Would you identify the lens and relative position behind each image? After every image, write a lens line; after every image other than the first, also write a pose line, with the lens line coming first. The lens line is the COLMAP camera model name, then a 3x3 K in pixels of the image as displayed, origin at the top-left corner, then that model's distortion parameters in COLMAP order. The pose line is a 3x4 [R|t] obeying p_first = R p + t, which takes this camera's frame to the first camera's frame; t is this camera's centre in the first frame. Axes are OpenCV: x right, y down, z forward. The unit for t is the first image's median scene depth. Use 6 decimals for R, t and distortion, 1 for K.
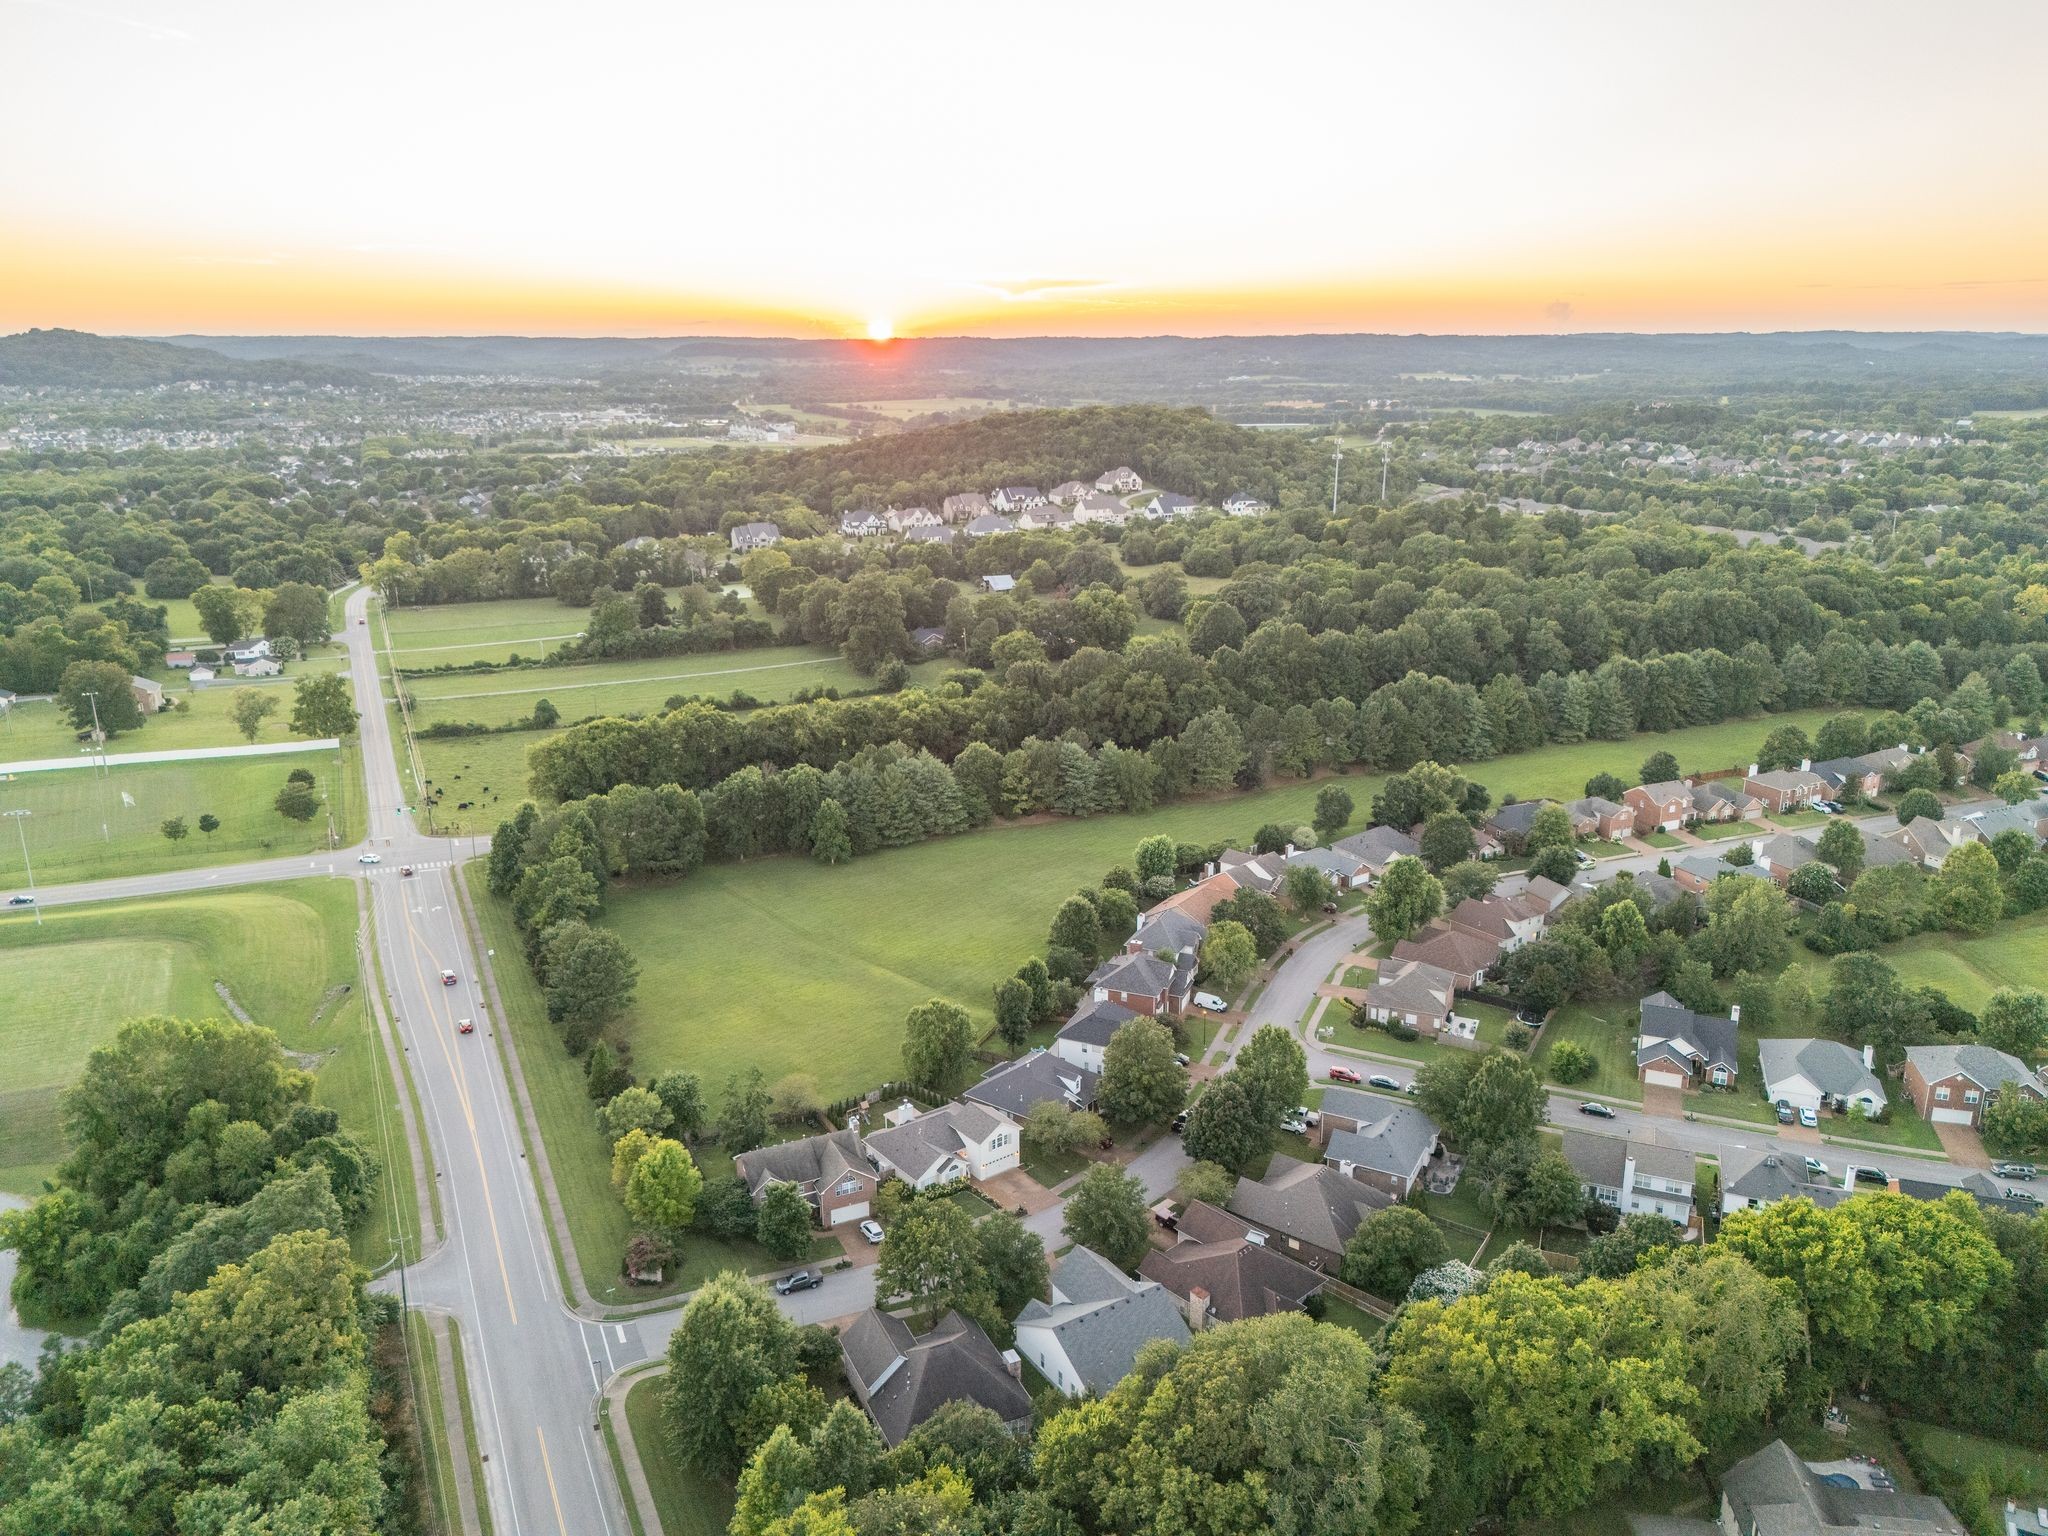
lens RADIAL K [[1514.9, 0, 1024.0], [0, 1514.9, 768.0], [0, 0, 1]] dist [0.119645, -0.157559]
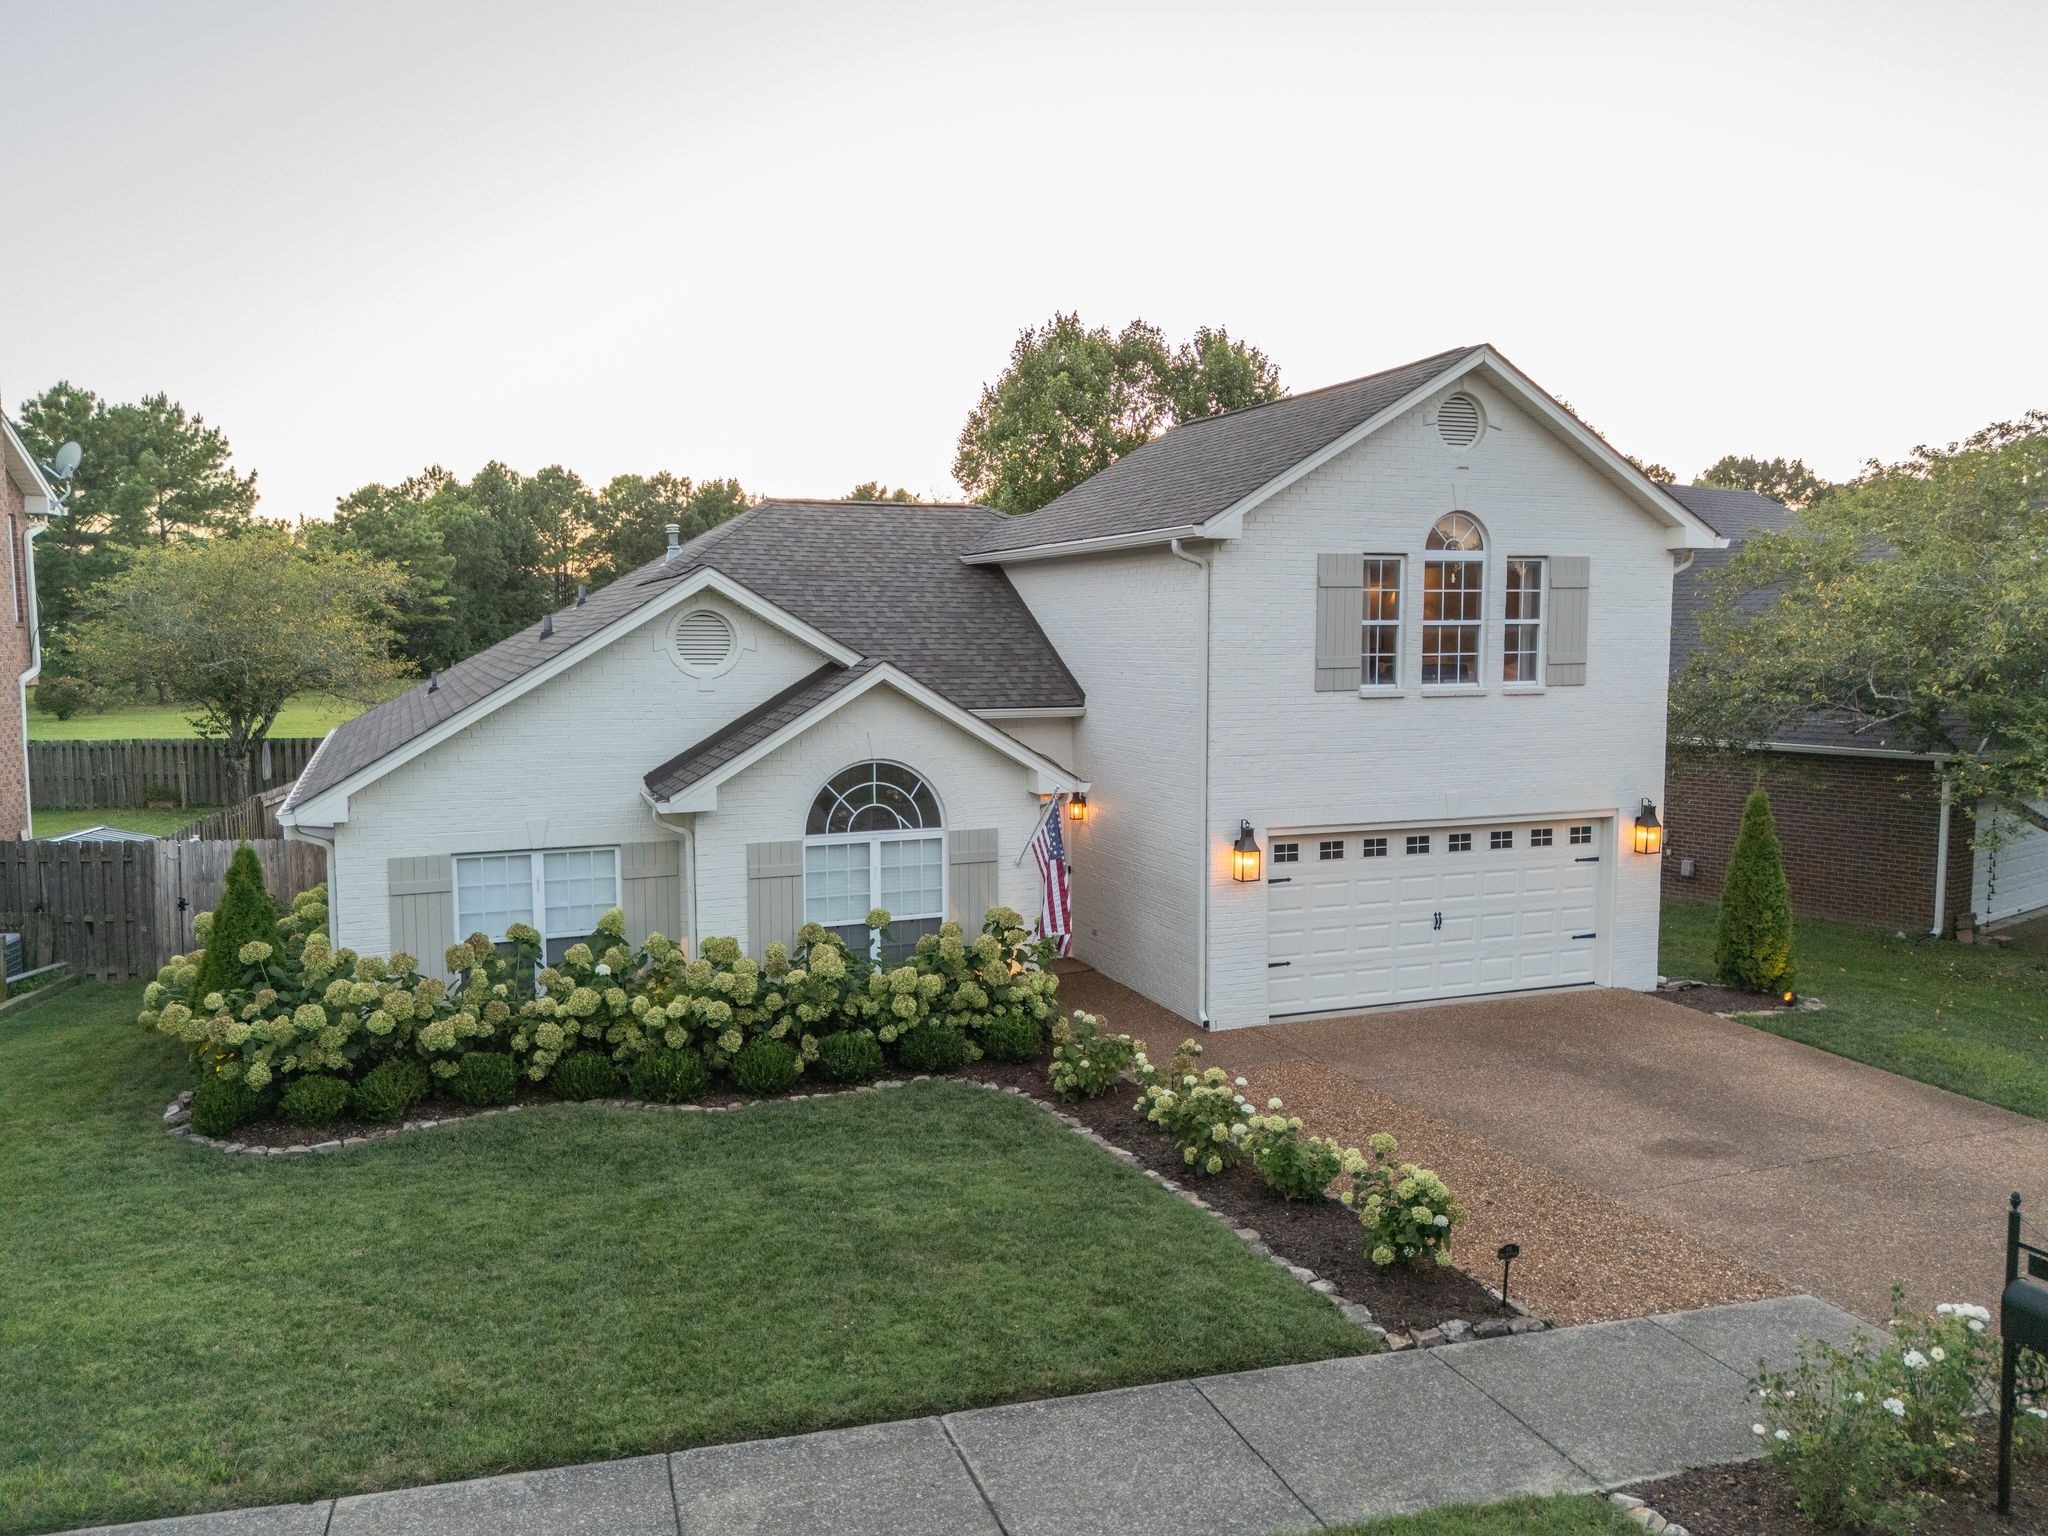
lens RADIAL K [[1514.9, 0, 1024.0], [0, 1514.9, 768.0], [0, 0, 1]] dist [0.119645, -0.157559]
pose [[0.963836, 0.029726, -0.264833, -0.012973], [-0.078222, 0.981544, -0.174507, 0.218888], [0.254758, 0.188911, 0.948373, 0.737689]]
